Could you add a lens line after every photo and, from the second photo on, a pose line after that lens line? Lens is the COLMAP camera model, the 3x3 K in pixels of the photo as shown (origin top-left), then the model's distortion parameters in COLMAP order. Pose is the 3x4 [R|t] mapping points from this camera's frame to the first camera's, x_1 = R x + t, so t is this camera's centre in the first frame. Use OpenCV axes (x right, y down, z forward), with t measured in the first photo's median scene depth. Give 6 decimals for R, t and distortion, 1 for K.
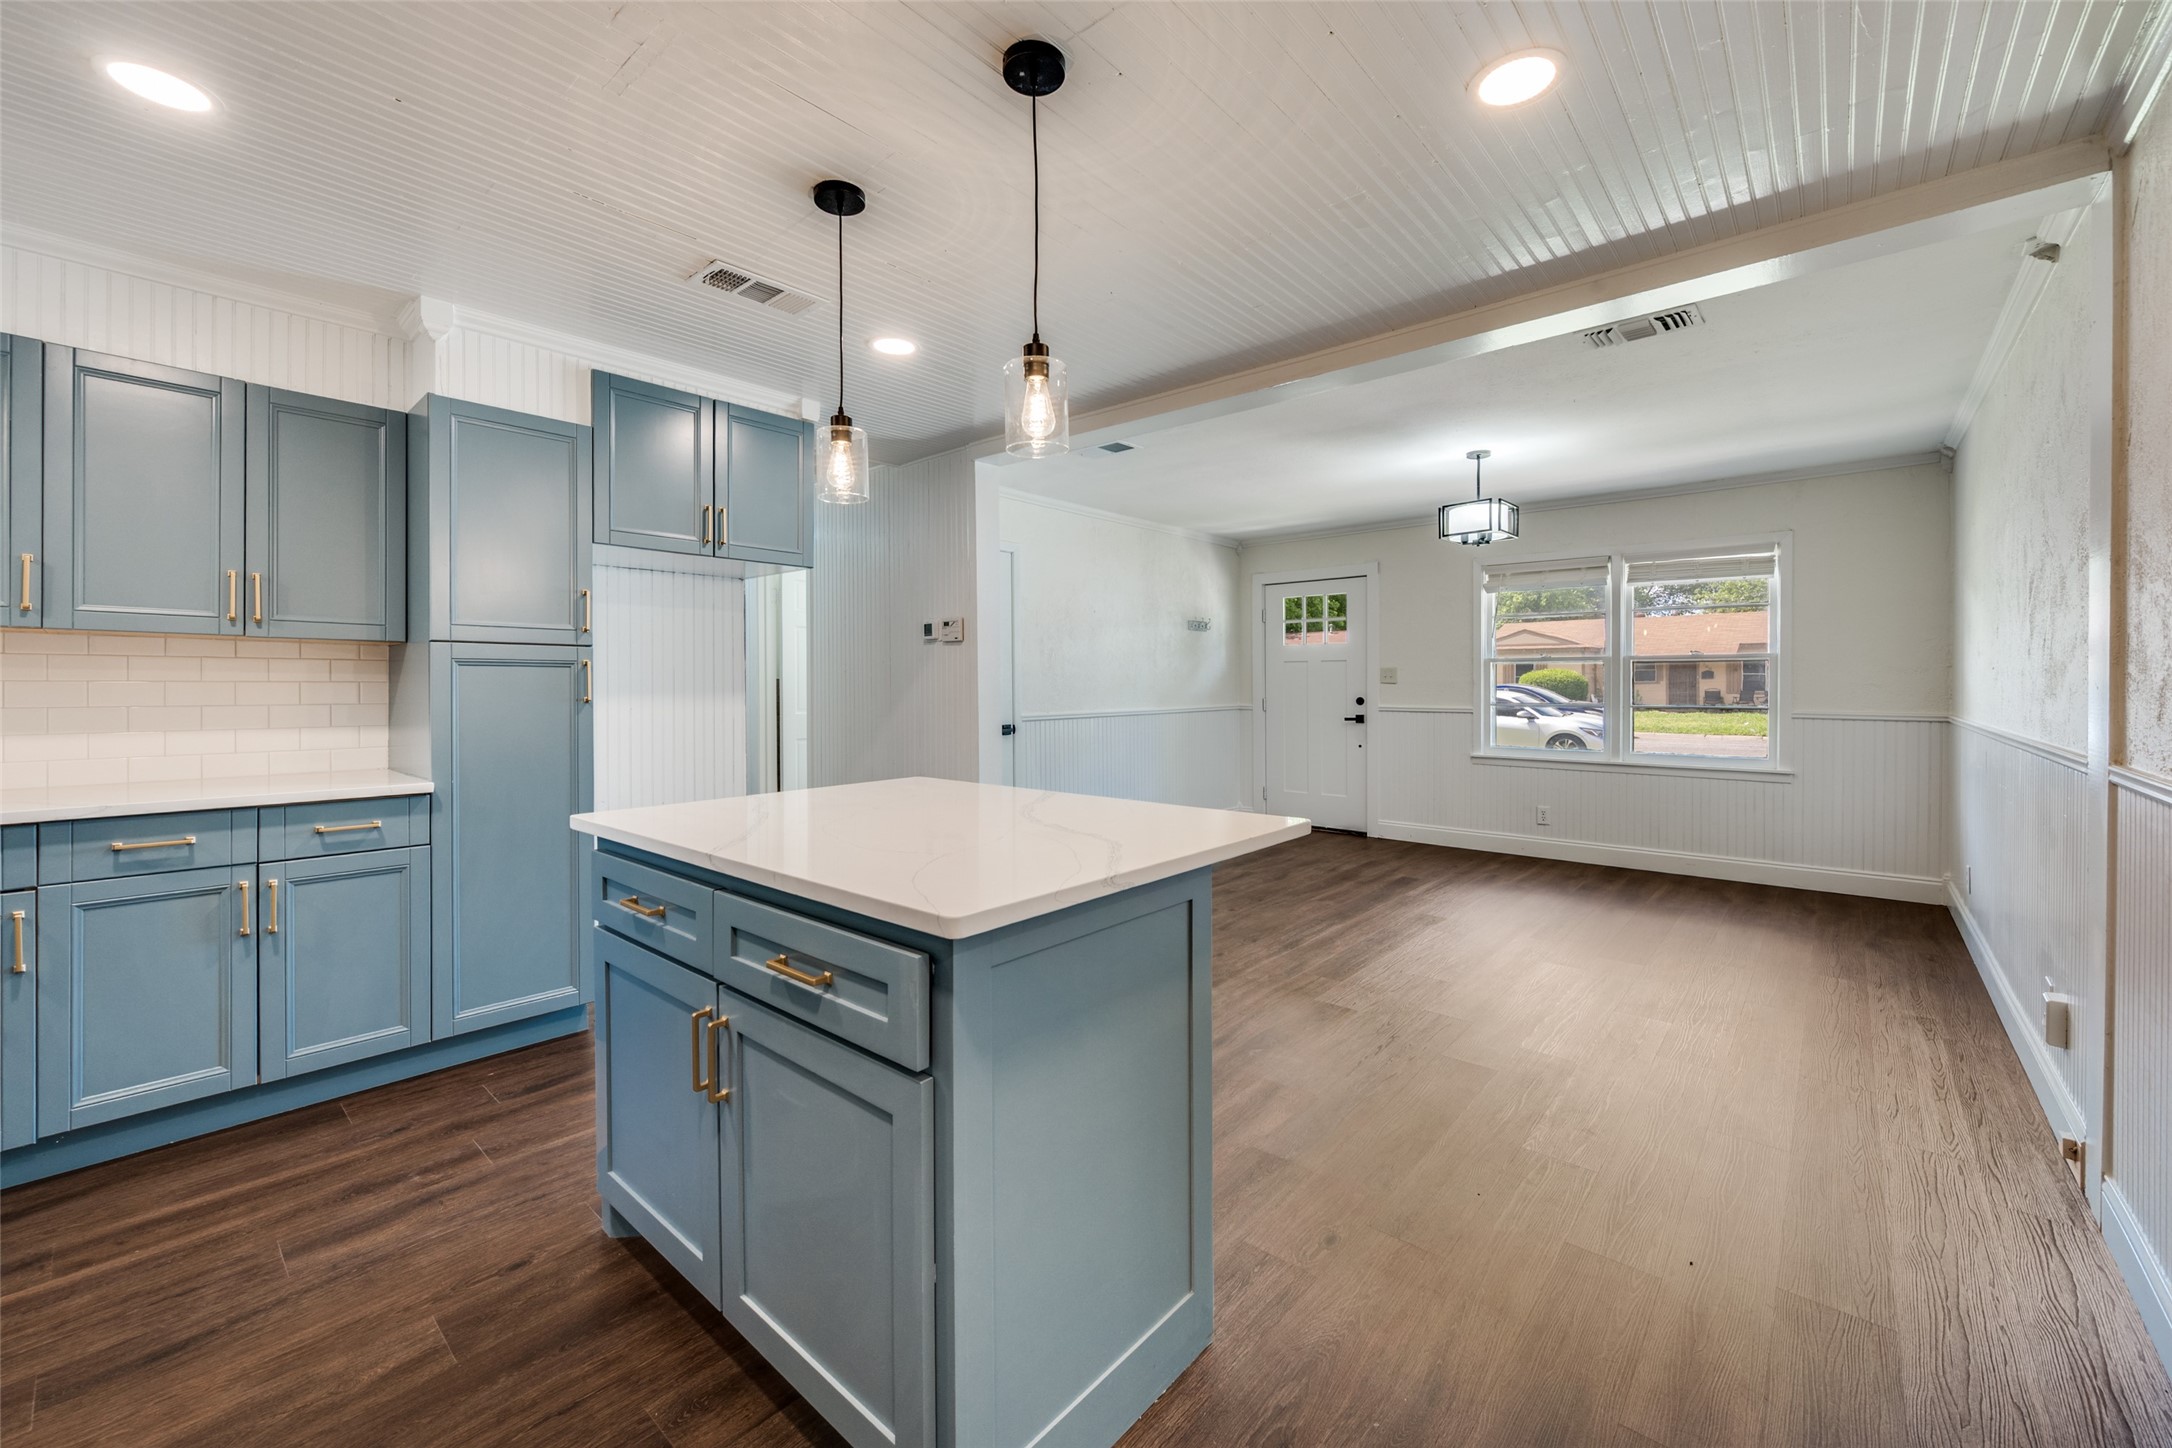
lens RADIAL K [[856.7, 0, 1096.4], [0, 856.7, 695.5], [0, 0, 1]] dist [0.000120, -0.000054]
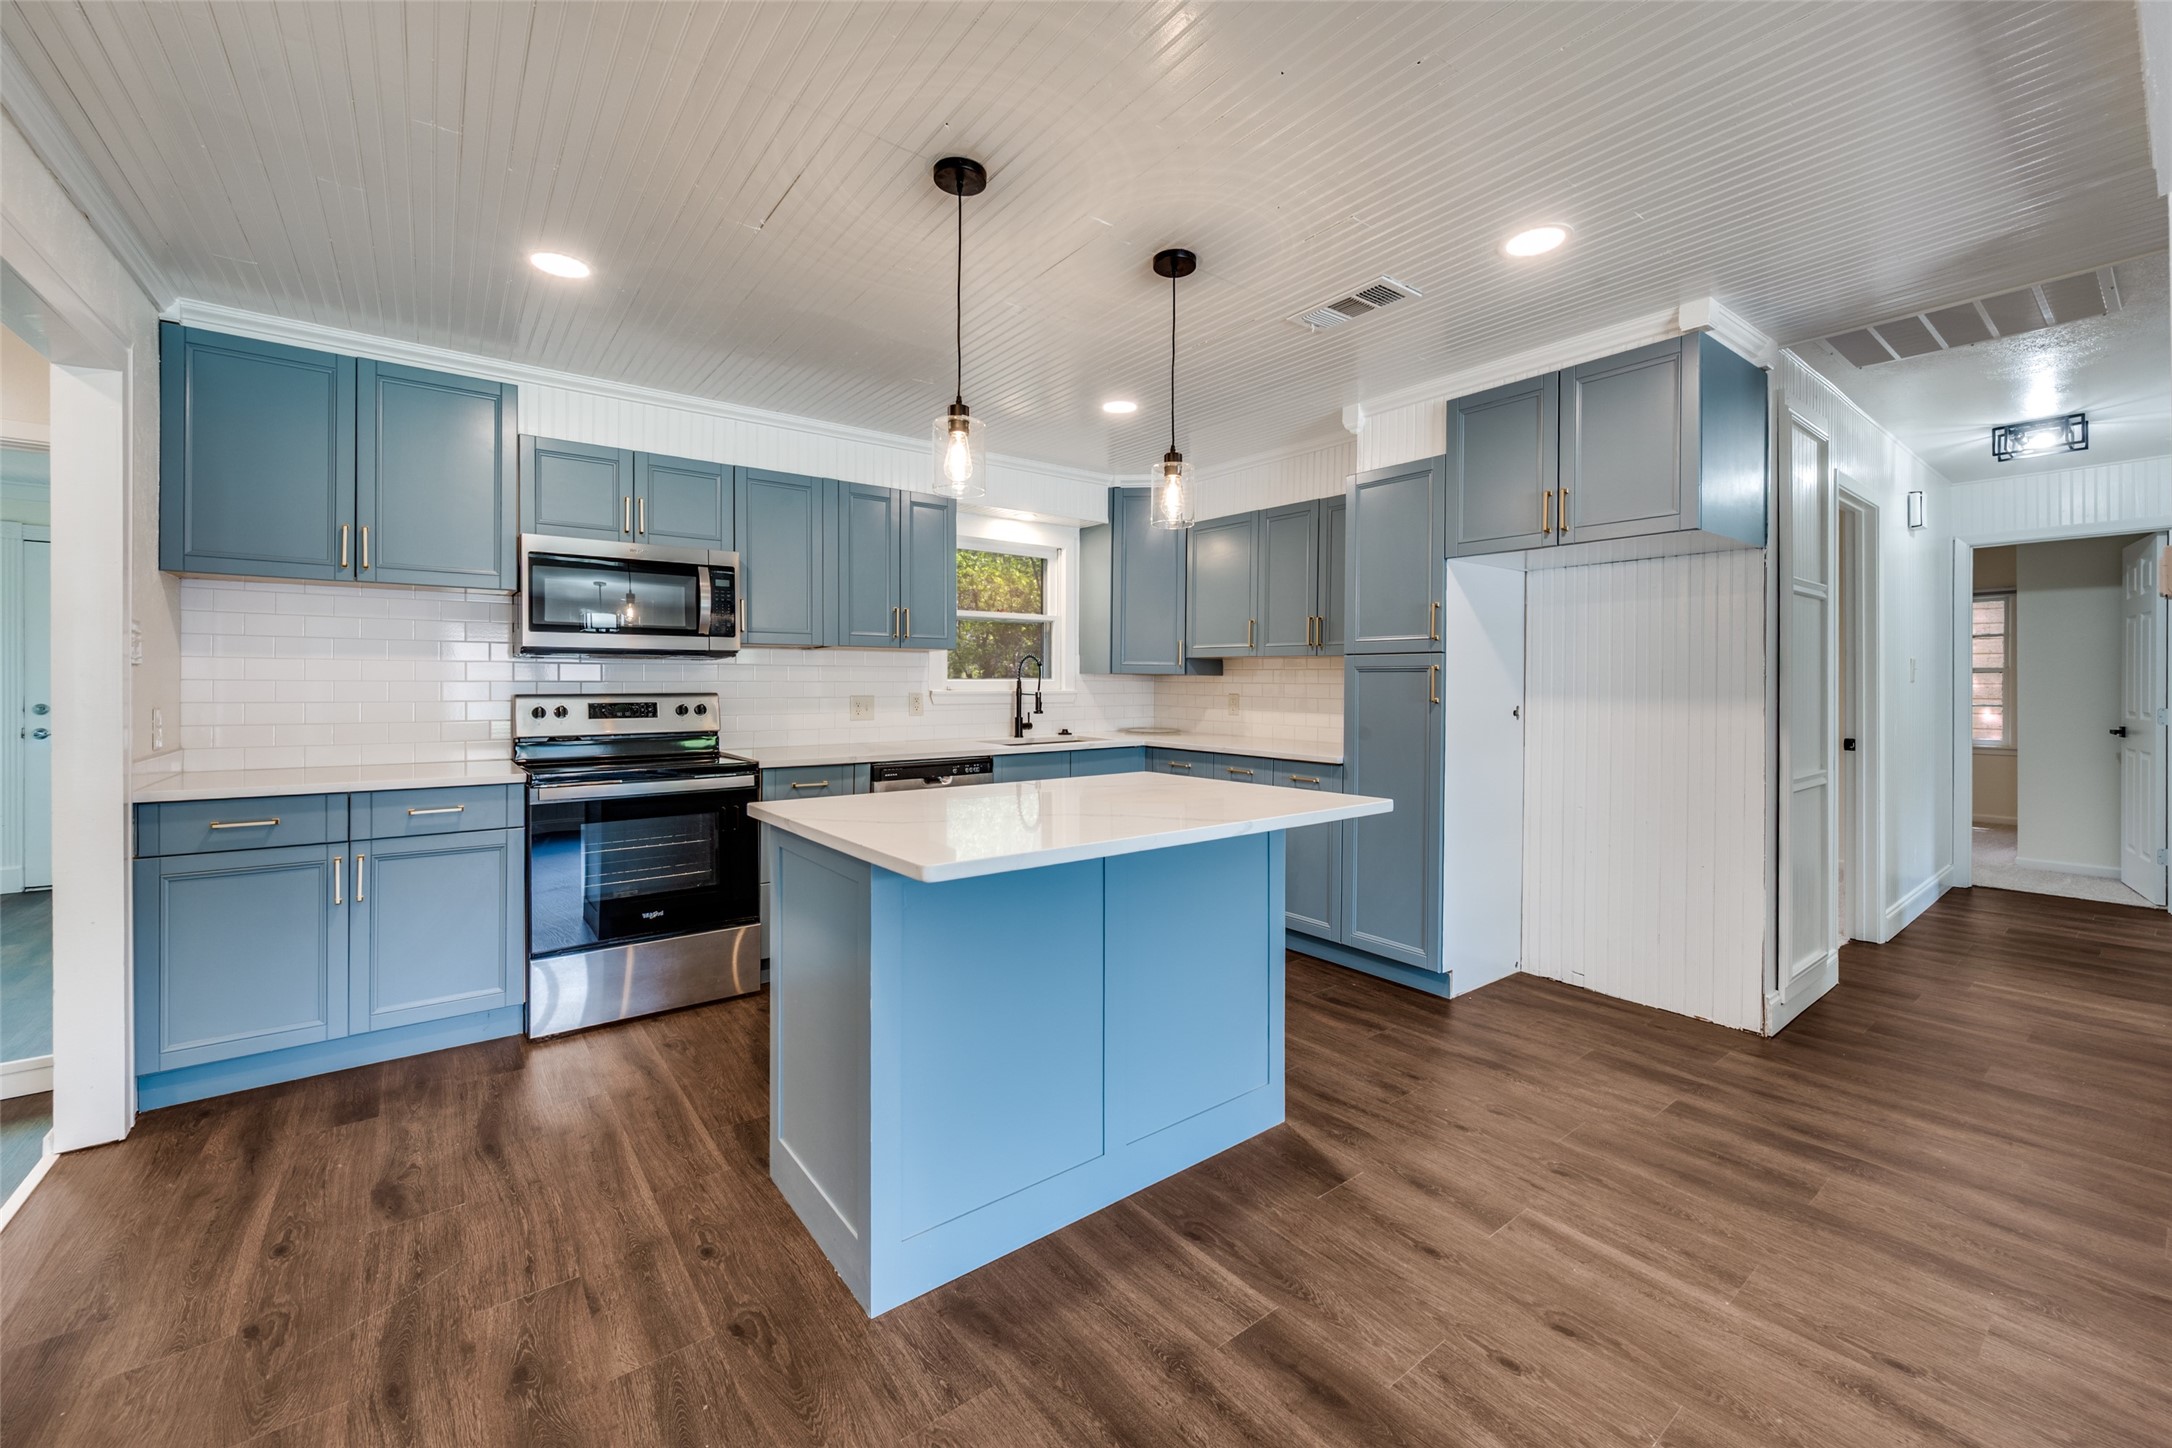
lens RADIAL K [[860.4, 0, 1101.6], [0, 860.4, 687.9], [0, 0, 1]] dist [-0.001183, -0.000292]
pose [[-0.189732, 0.005274, -0.981822, 0.653759], [-0.014795, 0.999857, 0.008230, -0.015438], [0.981724, 0.016087, -0.189627, 0.865589]]
